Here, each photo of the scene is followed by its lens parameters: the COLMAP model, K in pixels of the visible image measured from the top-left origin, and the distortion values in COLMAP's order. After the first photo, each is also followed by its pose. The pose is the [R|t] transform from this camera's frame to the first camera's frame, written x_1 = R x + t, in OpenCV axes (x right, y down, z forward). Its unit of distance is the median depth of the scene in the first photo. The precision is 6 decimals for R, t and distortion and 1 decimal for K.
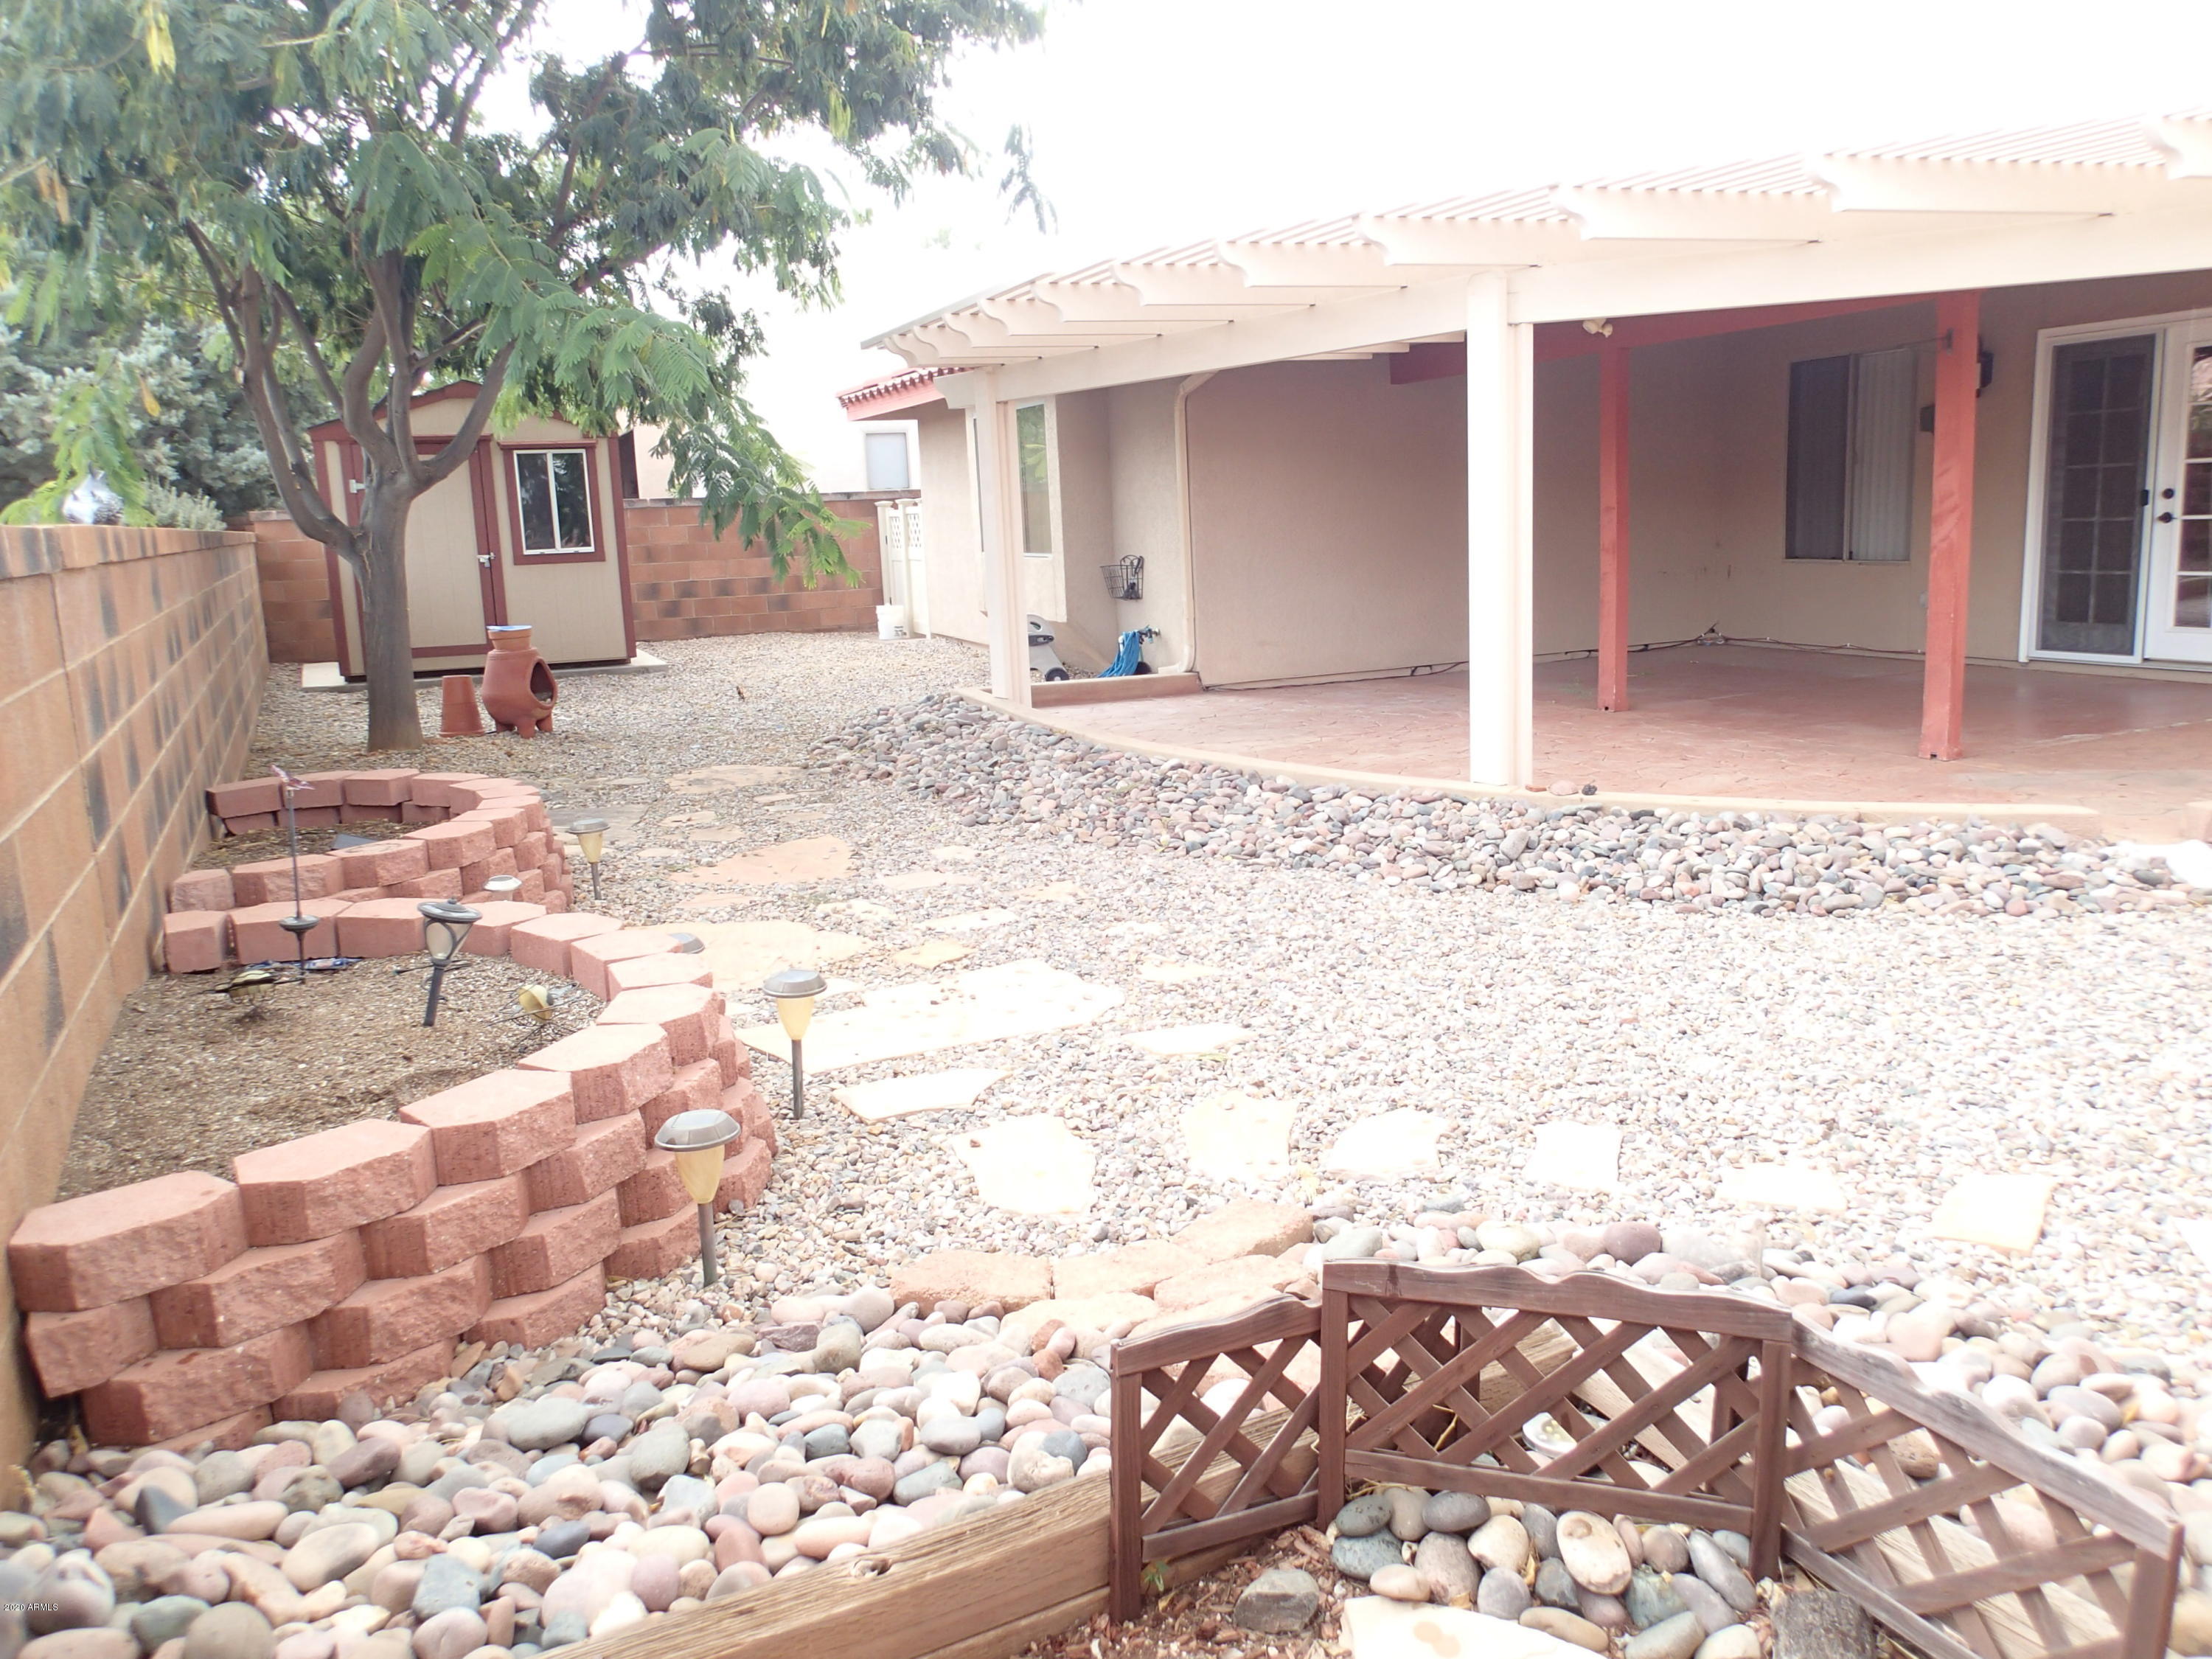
lens RADIAL K [[1648.9, 0, 1106.0], [0, 1648.9, 829.5], [0, 0, 1]] dist [0.002389, 0.004444]
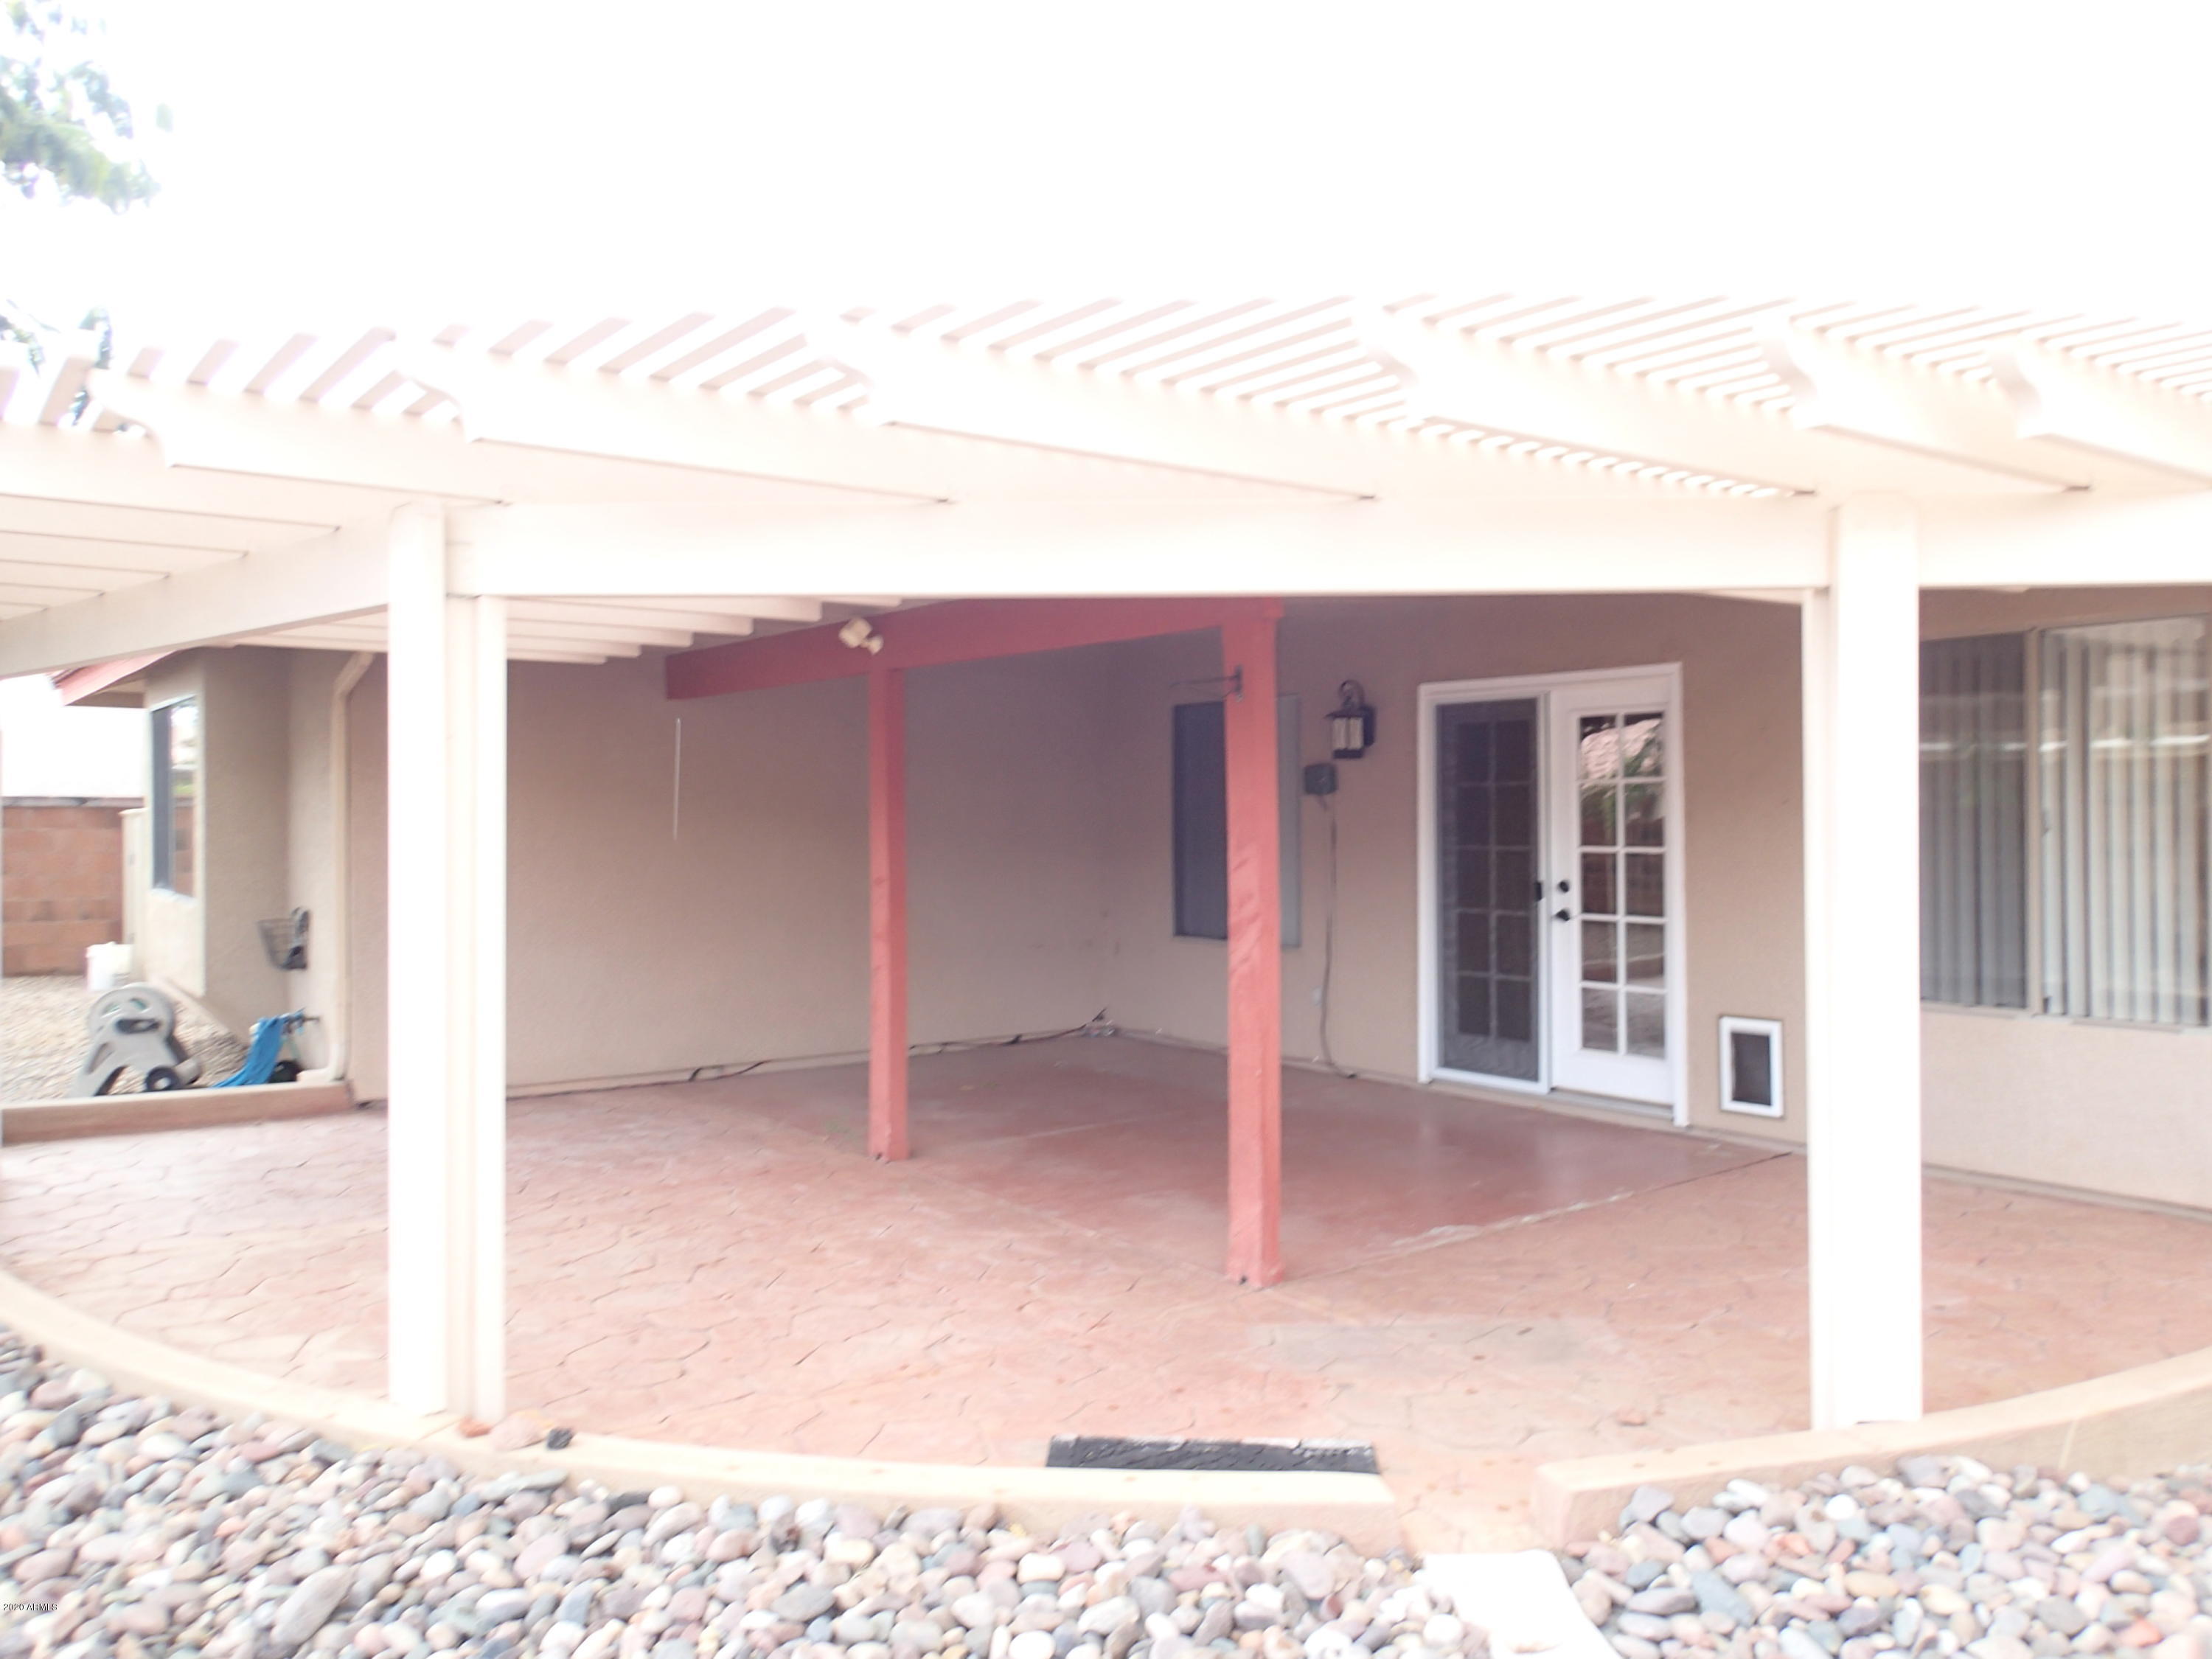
lens RADIAL K [[1708.6, 0, 1106.0], [0, 1708.6, 829.5], [0, 0, 1]] dist [-0.005323, -0.000867]
pose [[0.963971, 0.043727, 0.262388, 0.195293], [0.006919, 0.981941, -0.189061, -0.070714], [-0.265916, 0.184065, 0.946260, 0.246325]]
